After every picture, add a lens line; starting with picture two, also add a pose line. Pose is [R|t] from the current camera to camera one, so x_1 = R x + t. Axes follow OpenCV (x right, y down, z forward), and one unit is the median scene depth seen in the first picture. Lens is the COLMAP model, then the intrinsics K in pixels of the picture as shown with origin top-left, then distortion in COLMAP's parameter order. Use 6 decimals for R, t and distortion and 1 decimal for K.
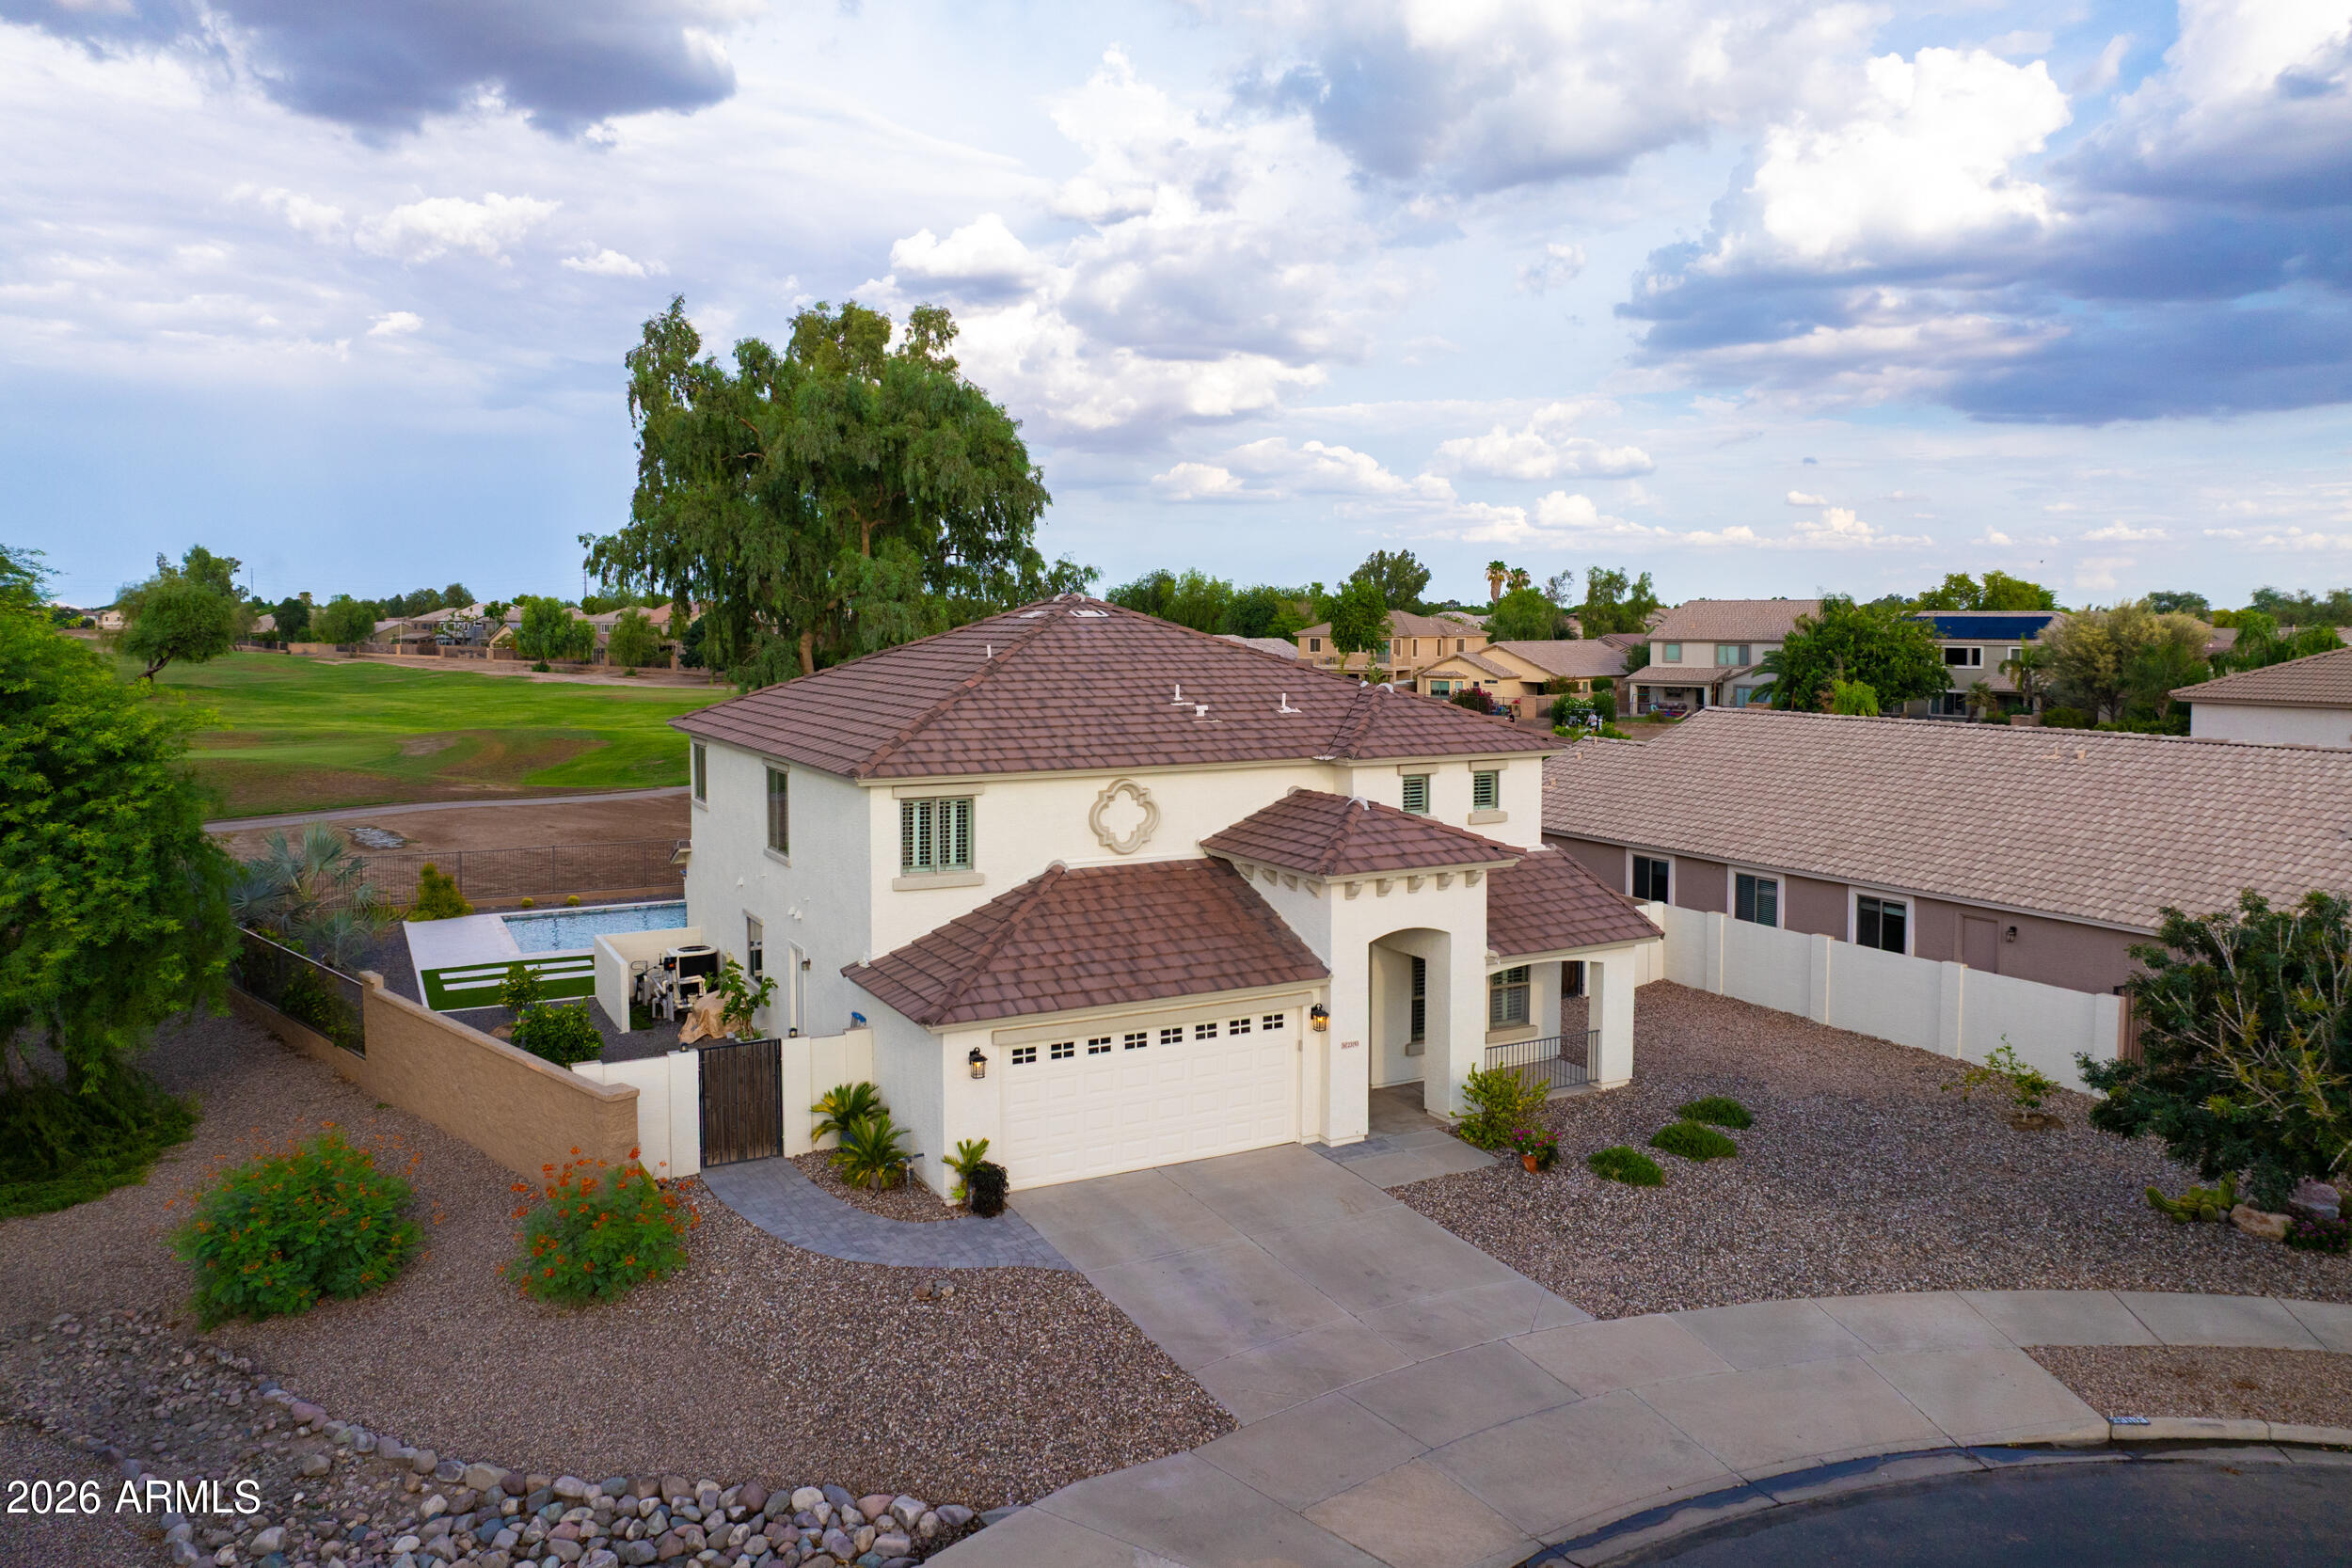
lens RADIAL K [[1662.1, 0, 1186.1], [0, 1662.1, 724.4], [0, 0, 1]] dist [-0.036116, 0.000642]
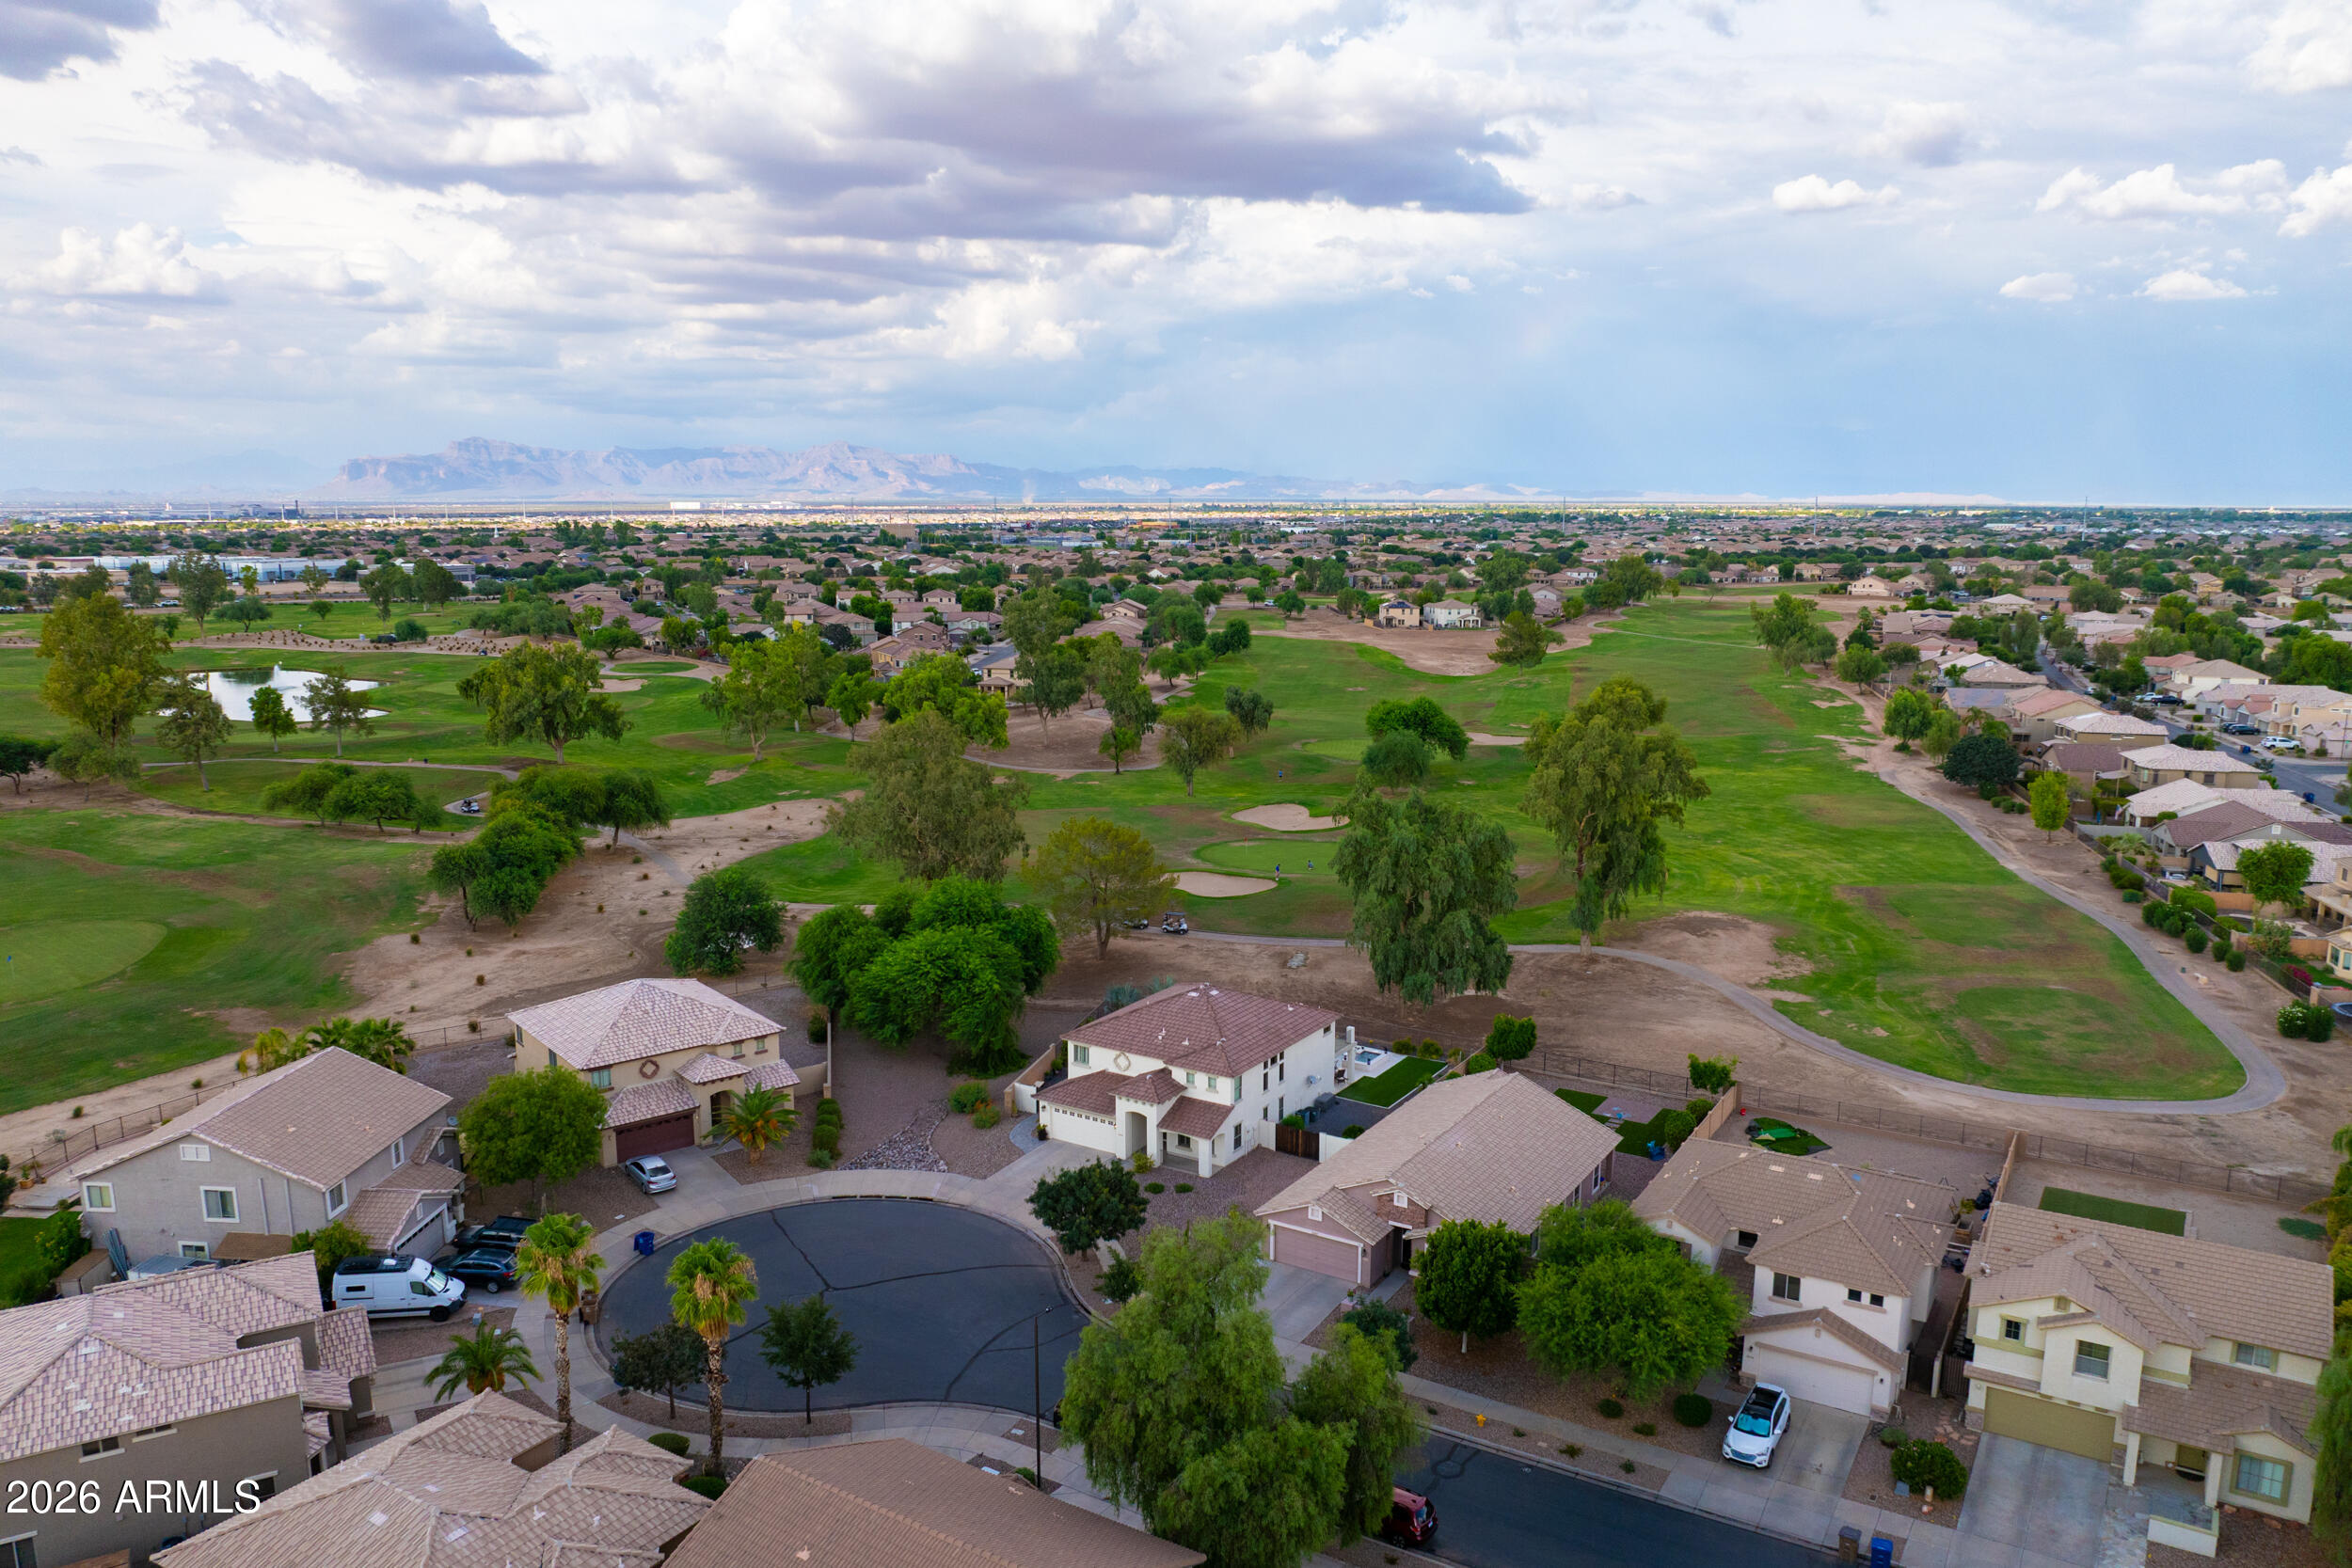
lens RADIAL K [[1681.5, 0, 1170.4], [0, 1681.5, 718.2], [0, 0, 1]] dist [-0.034252, -0.008999]
pose [[0.492664, 0.112269, -0.862947, 0.889731], [-0.074575, 0.993442, 0.086671, -0.293325], [0.867018, 0.021655, 0.497805, -0.235881]]
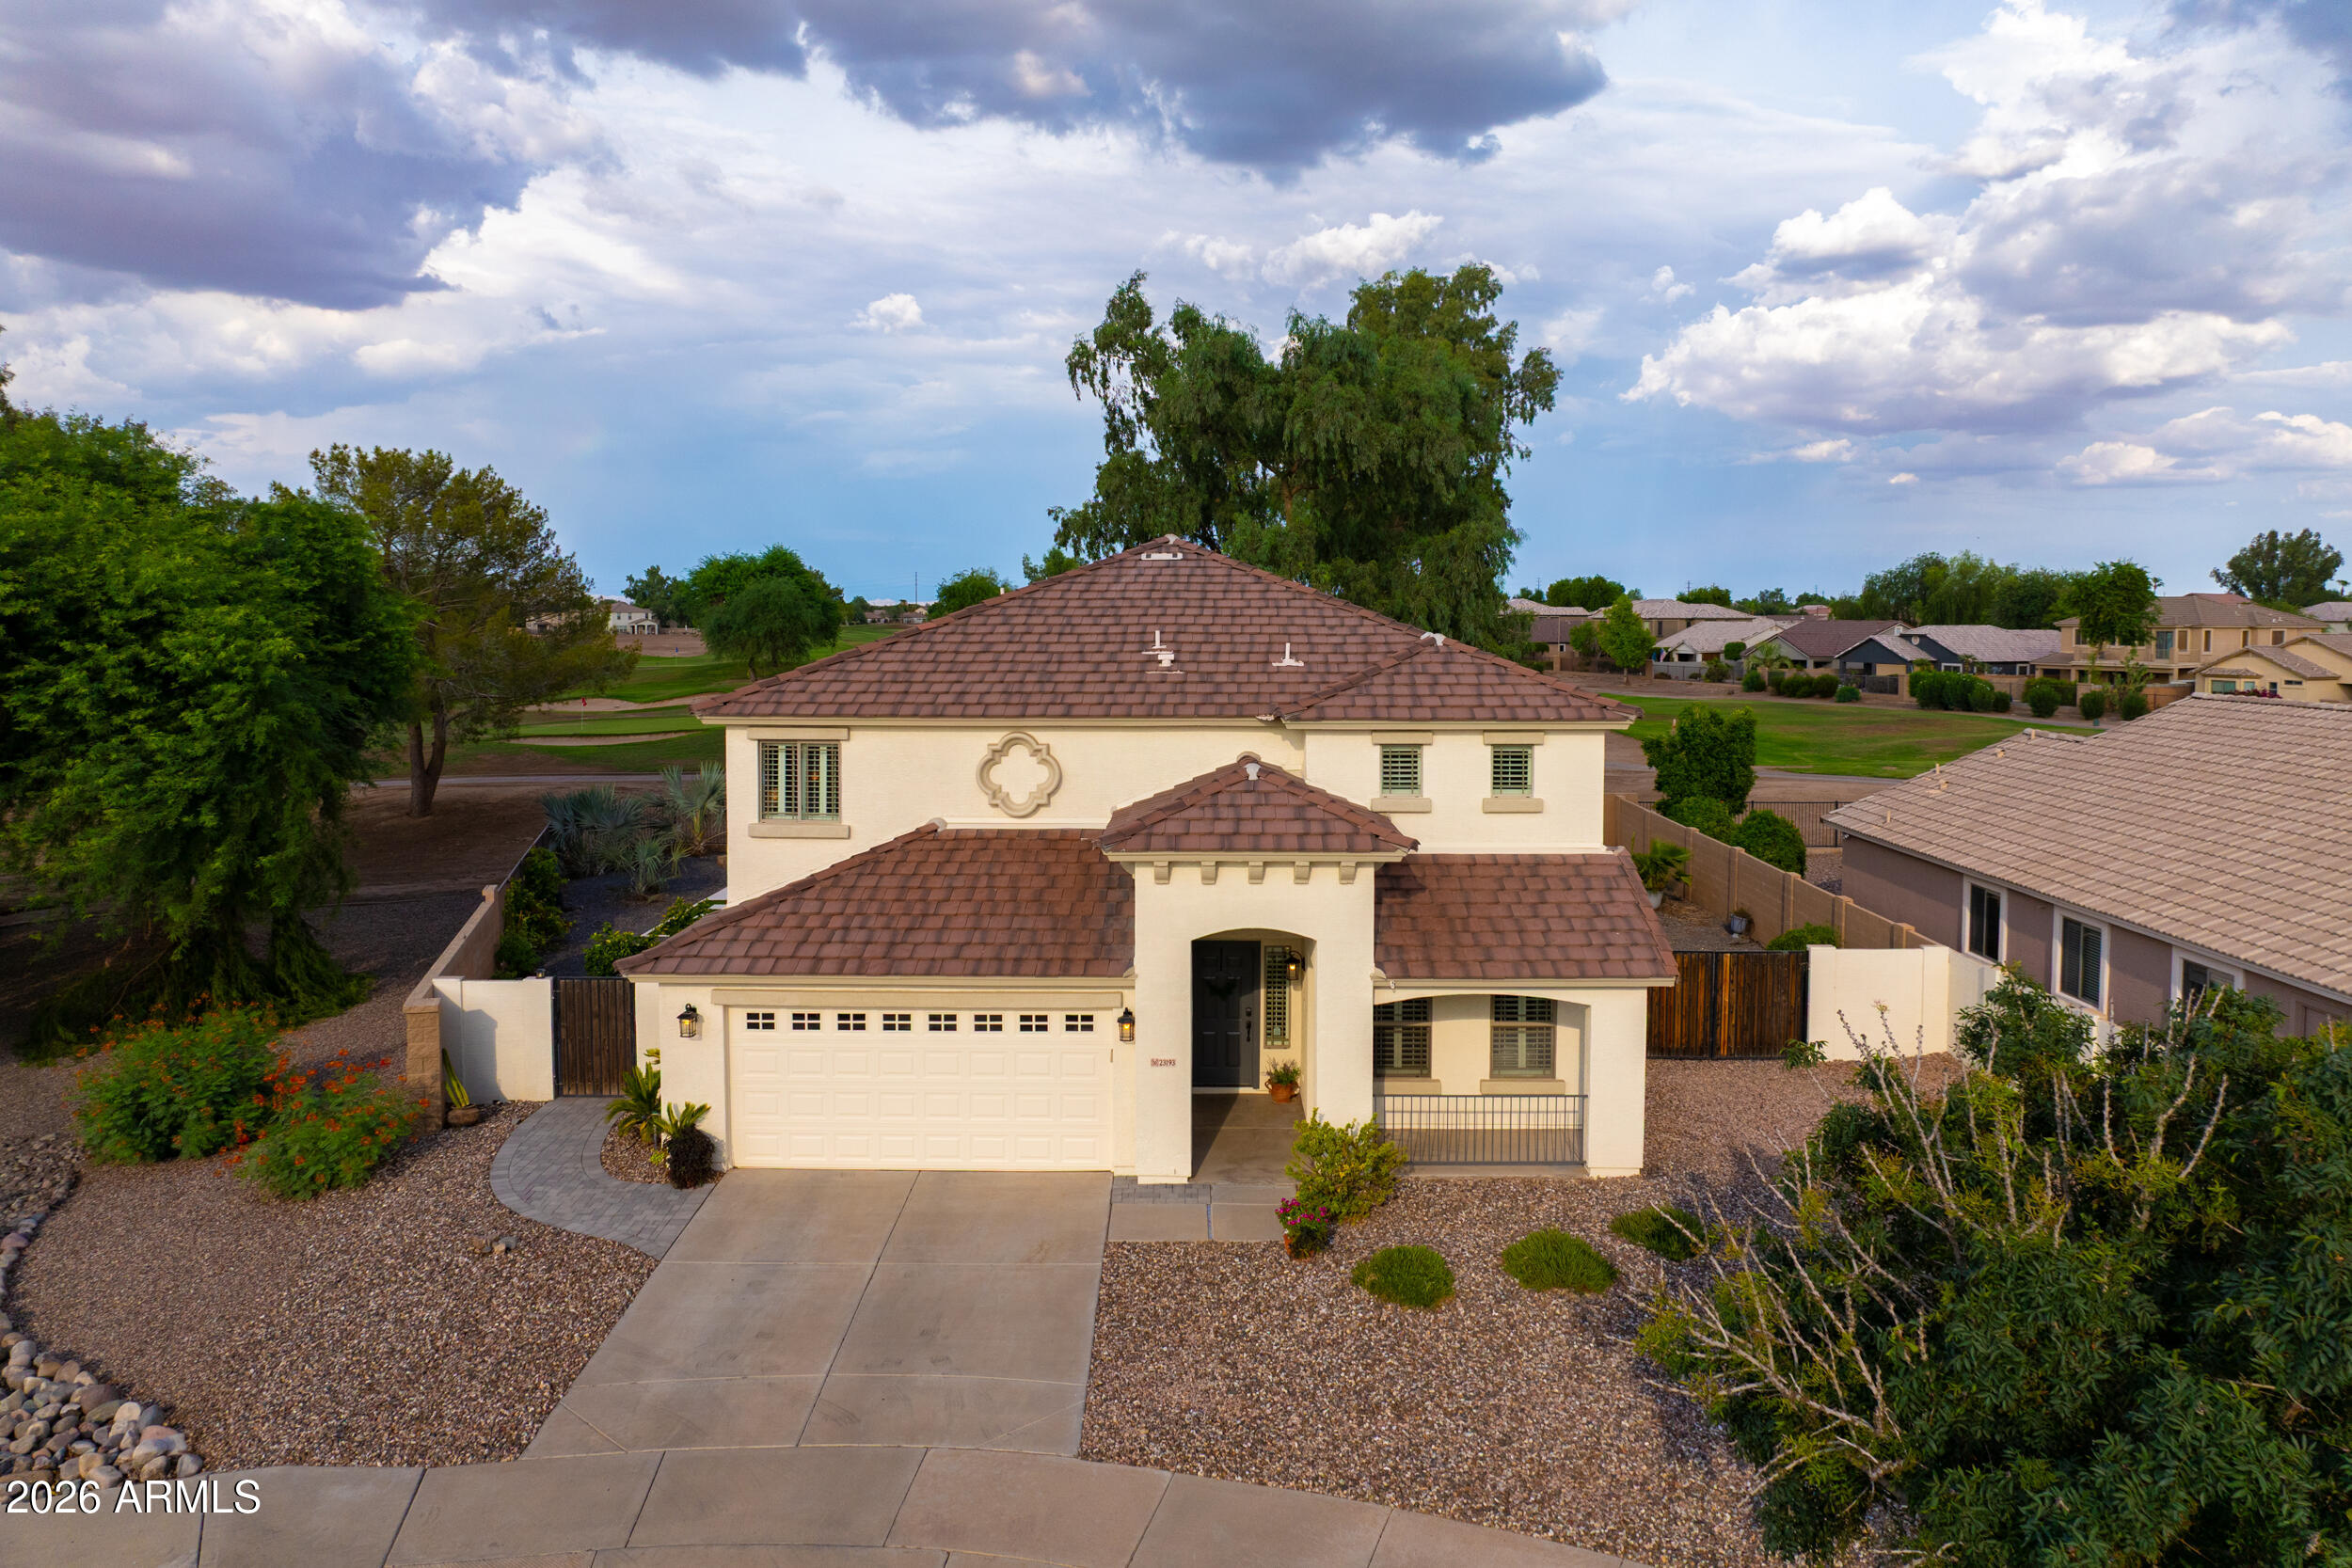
lens RADIAL K [[1662.1, 0, 1186.1], [0, 1662.1, 724.4], [0, 0, 1]] dist [-0.036116, 0.000642]
pose [[0.871277, 0.033654, -0.489636, 0.125529], [-0.033255, 0.999402, 0.009517, 0.004665], [0.489663, 0.007991, 0.871875, 0.073336]]
